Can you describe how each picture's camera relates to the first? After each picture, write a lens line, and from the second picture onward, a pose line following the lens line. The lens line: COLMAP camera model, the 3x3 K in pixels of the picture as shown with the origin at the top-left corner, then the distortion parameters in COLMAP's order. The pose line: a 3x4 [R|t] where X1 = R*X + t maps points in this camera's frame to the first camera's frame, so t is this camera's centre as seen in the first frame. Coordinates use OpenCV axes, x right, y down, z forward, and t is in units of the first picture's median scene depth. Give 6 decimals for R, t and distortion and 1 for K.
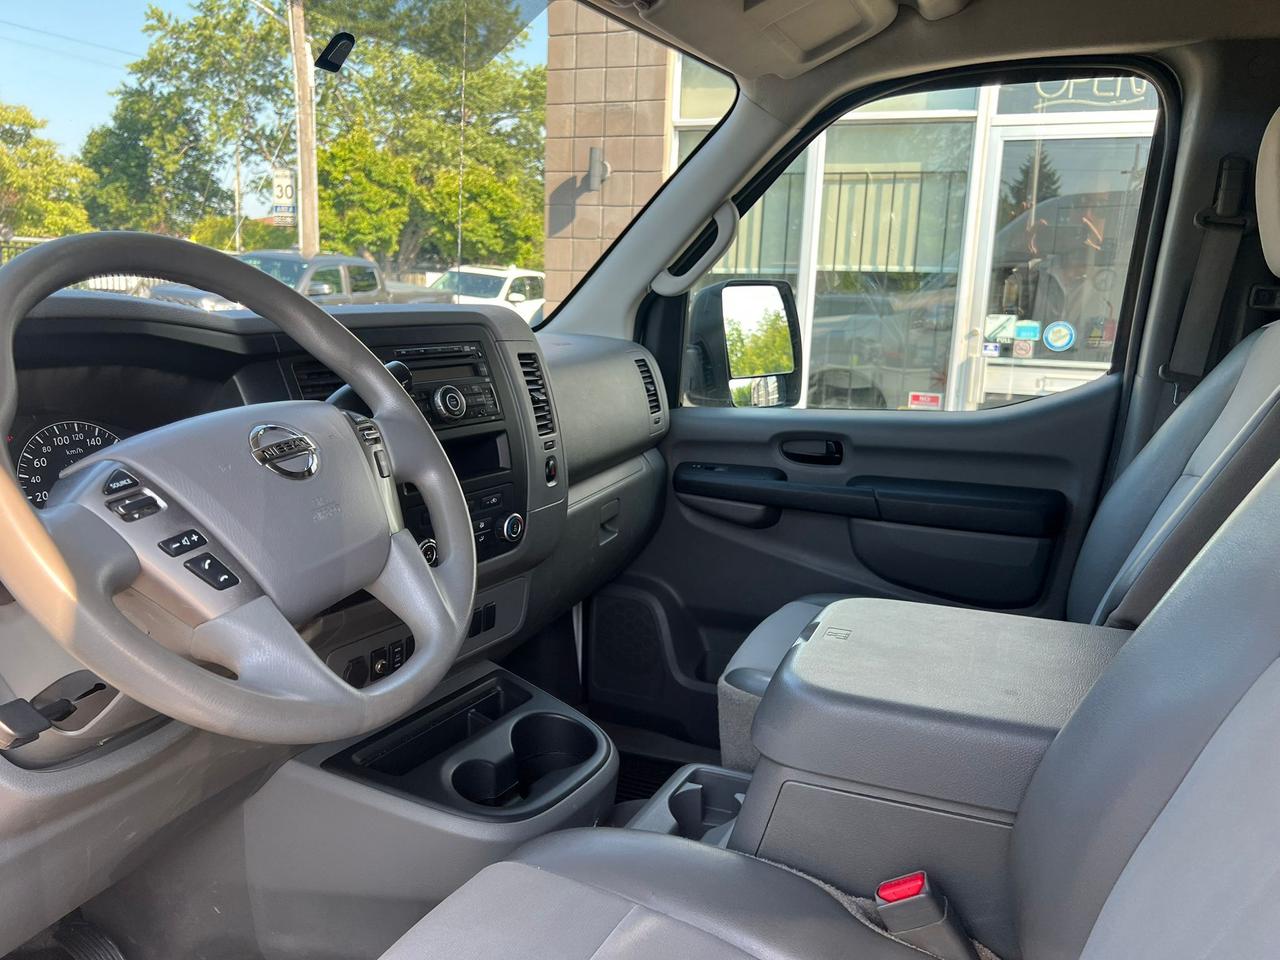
lens RADIAL K [[960.4, 0, 640.0], [0, 960.4, 480.0], [0, 0, 1]] dist [0.050517, -0.060595]
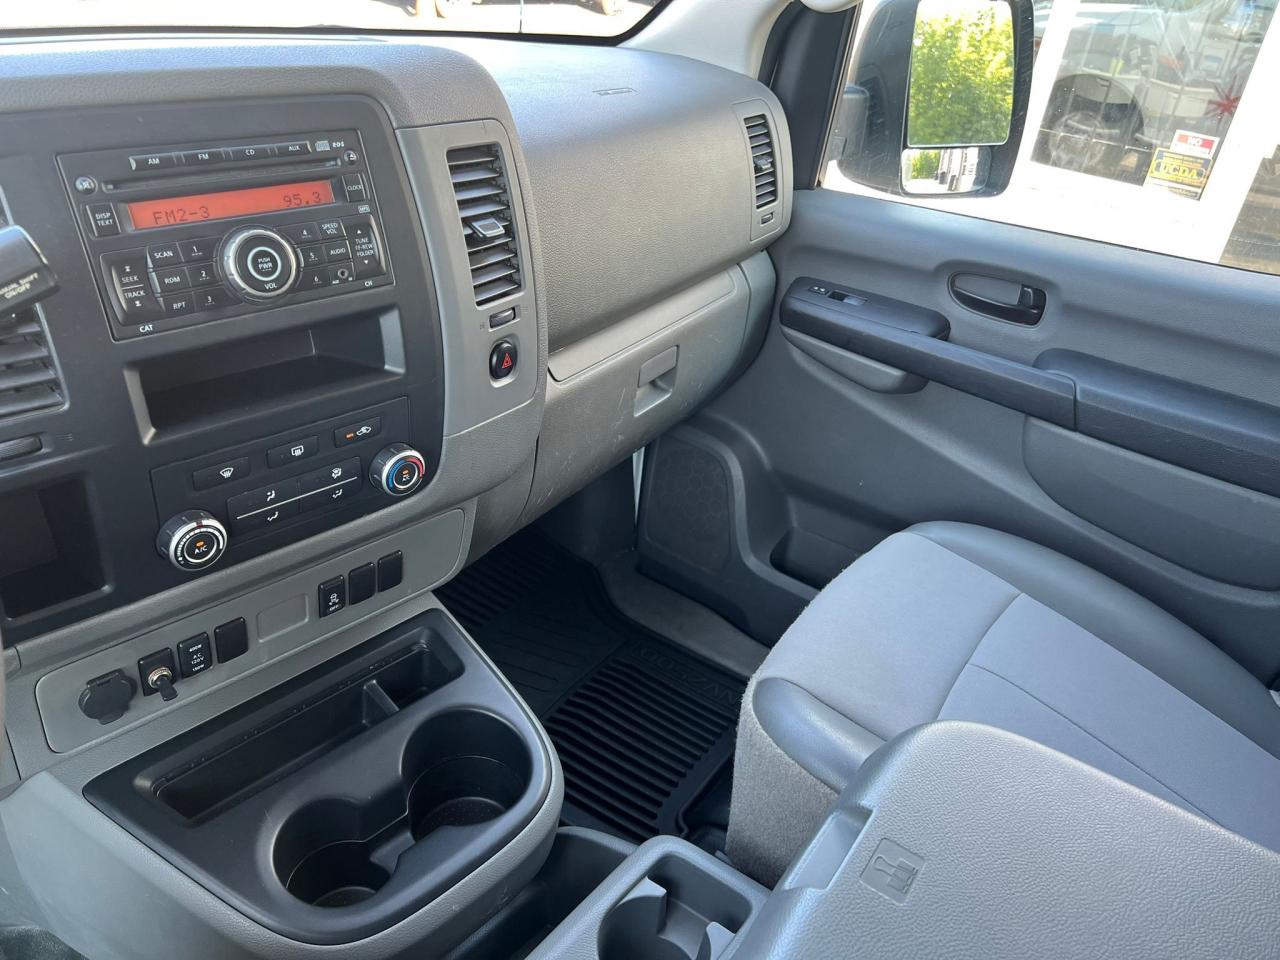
lens RADIAL K [[957.2, 0, 668.2], [0, 957.2, 474.3], [0, 0, 1]] dist [-0.006463, -0.002339]
pose [[0.976115, 0.176833, -0.126215, 0.064926], [-0.125393, 0.932977, 0.337389, -0.109489], [0.177417, -0.313504, 0.932866, 0.322462]]
